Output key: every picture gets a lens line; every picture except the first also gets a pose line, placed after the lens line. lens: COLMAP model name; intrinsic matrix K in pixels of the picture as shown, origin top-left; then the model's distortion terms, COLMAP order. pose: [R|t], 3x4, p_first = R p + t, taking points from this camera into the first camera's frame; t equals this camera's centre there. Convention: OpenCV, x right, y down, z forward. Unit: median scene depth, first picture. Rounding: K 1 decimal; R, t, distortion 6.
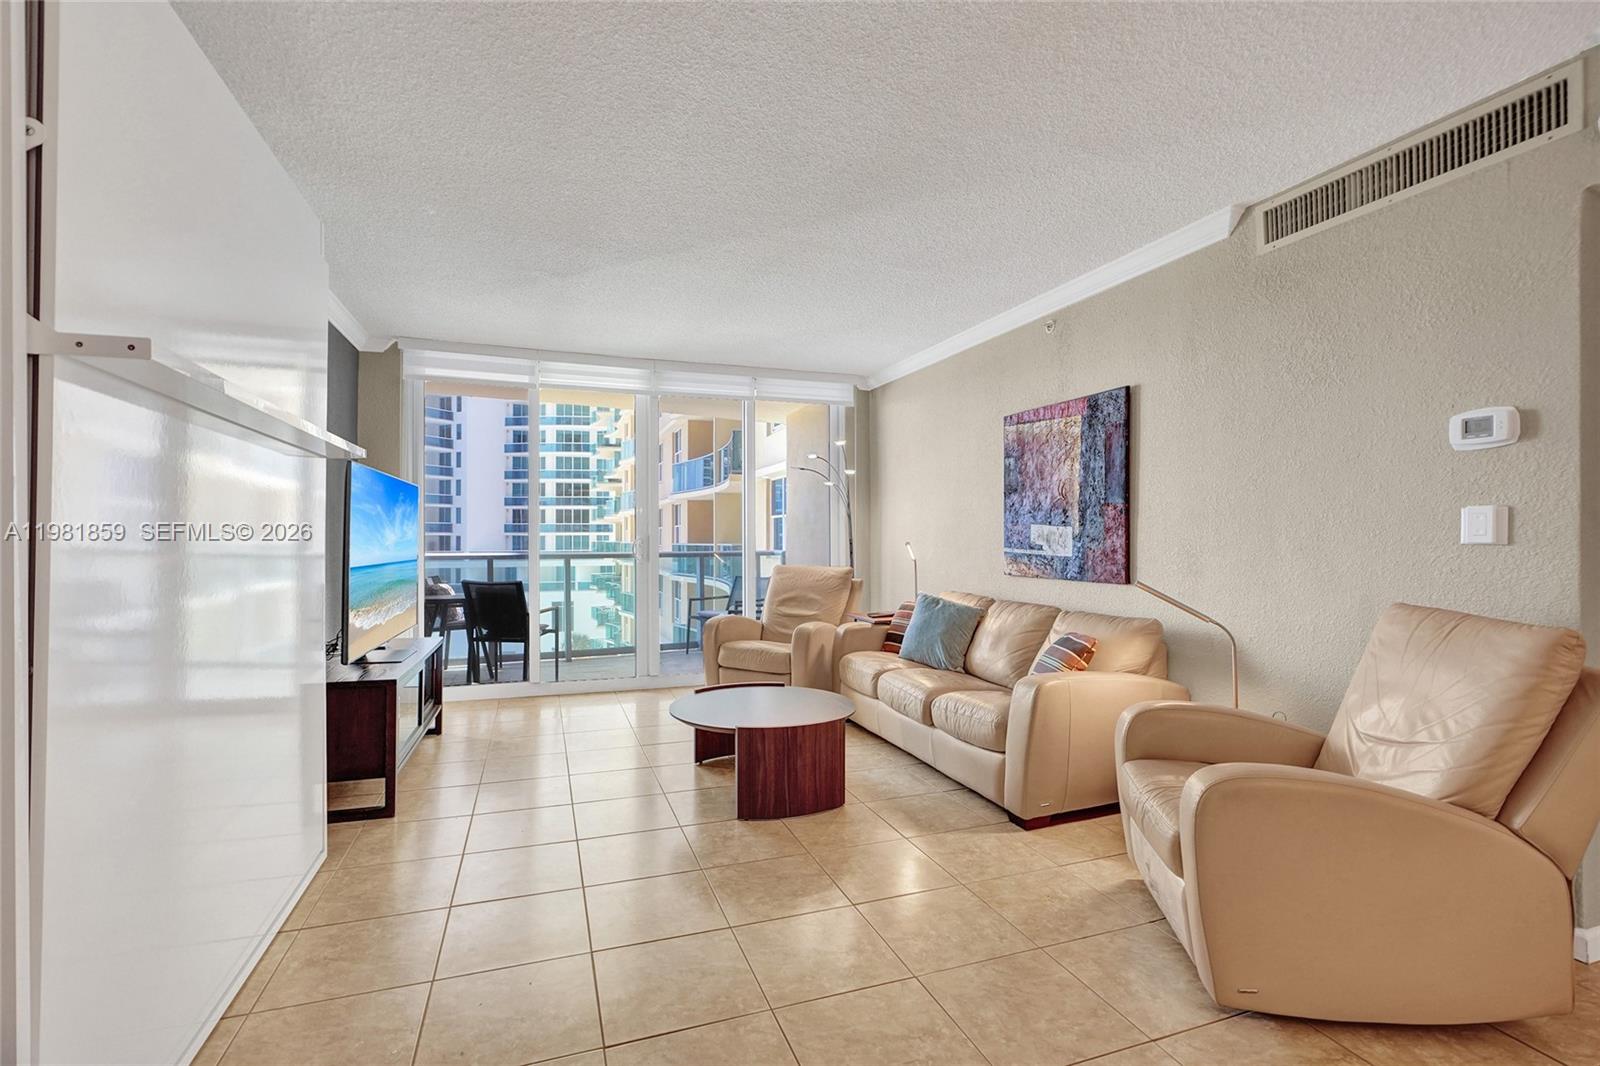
lens RADIAL K [[725.5, 0, 800.1], [0, 725.5, 530.6], [0, 0, 1]] dist [-0.012198, 0.002826]
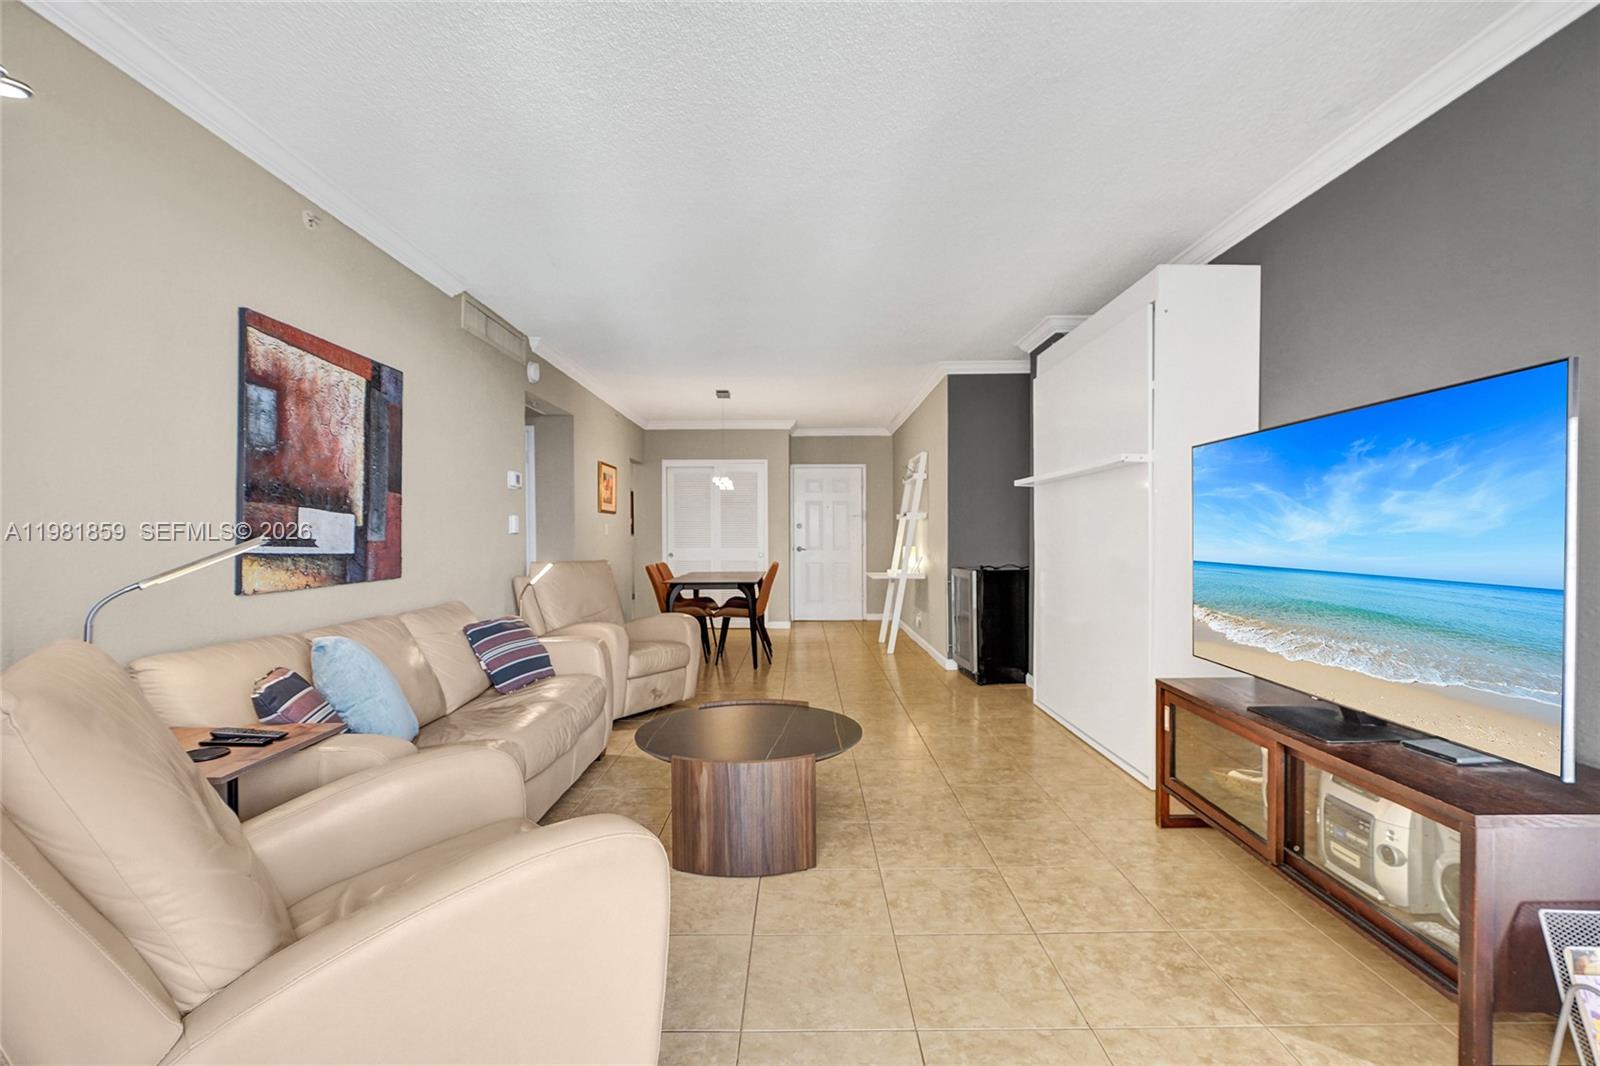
lens RADIAL K [[725.5, 0, 804.2], [0, 725.5, 544.8], [0, 0, 1]] dist [-0.012198, 0.002826]
pose [[-0.943510, -0.005156, 0.331303, -0.429881], [-0.002835, 0.999968, 0.007488, 0.025133], [-0.331331, 0.006125, -0.943495, 1.983001]]
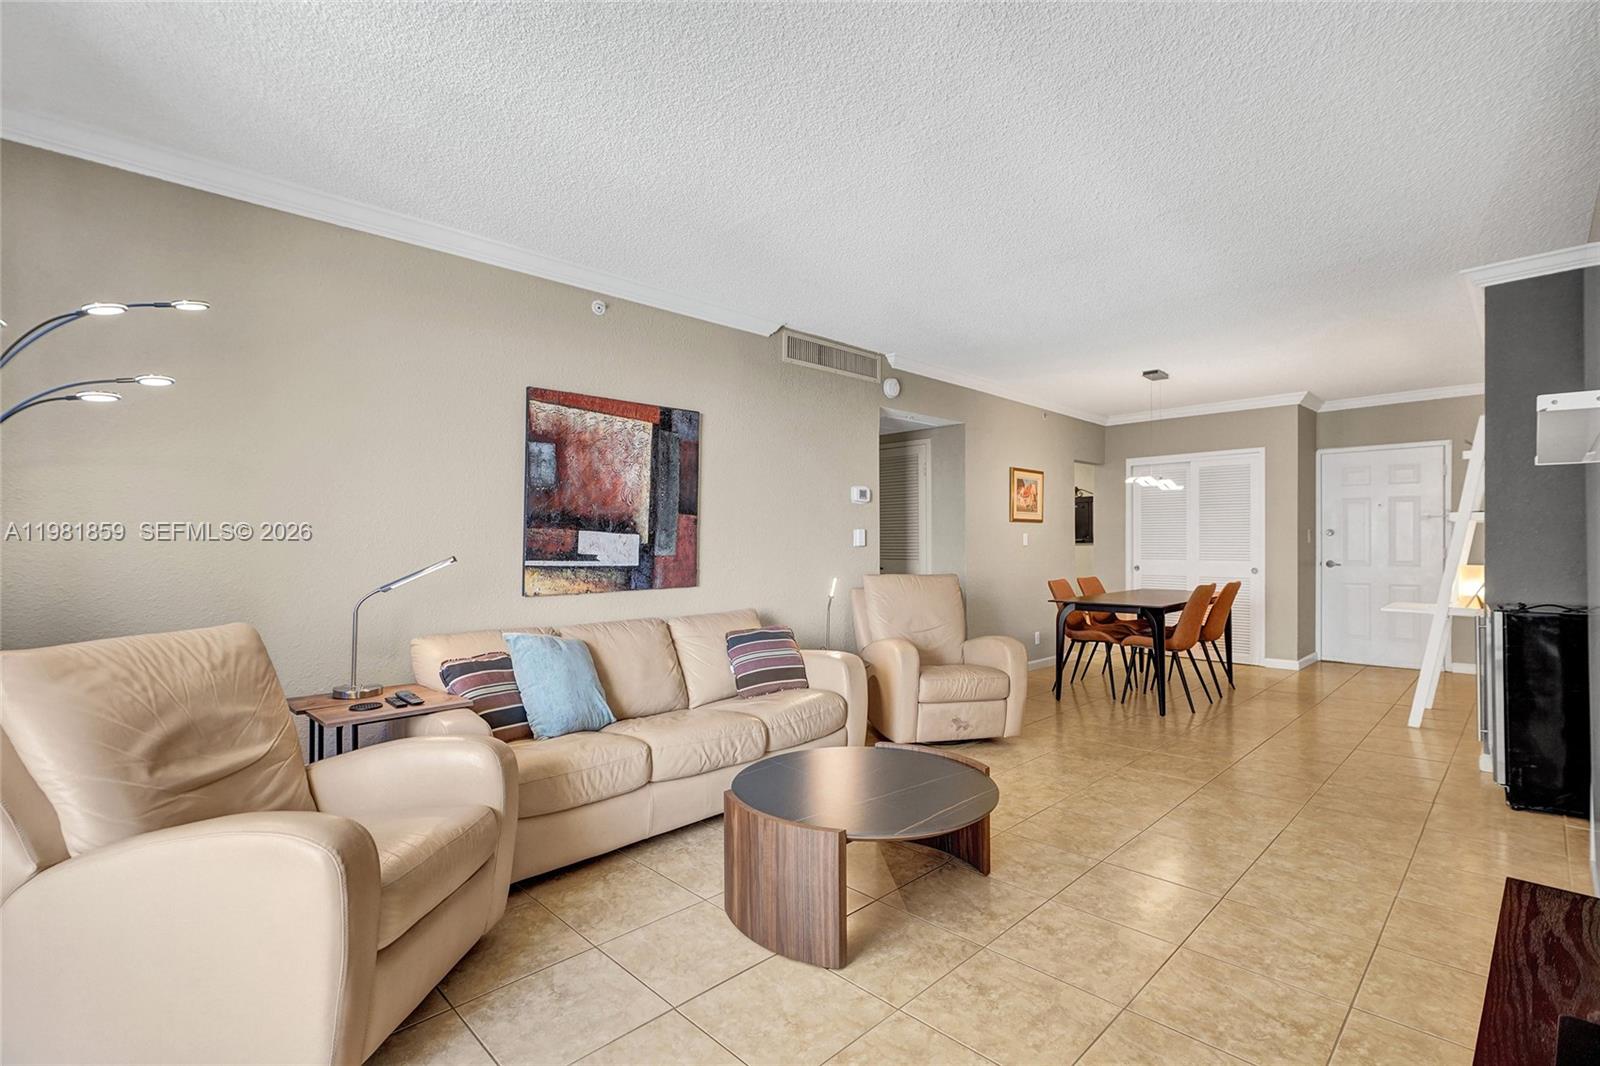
lens RADIAL K [[725.5, 0, 797.5], [0, 725.5, 549.6], [0, 0, 1]] dist [-0.012198, 0.002826]
pose [[-0.416444, -0.009377, 0.909113, -0.746931], [-0.003162, 0.999956, 0.008866, 0.007074], [-0.909156, 0.000818, -0.416455, 1.525077]]
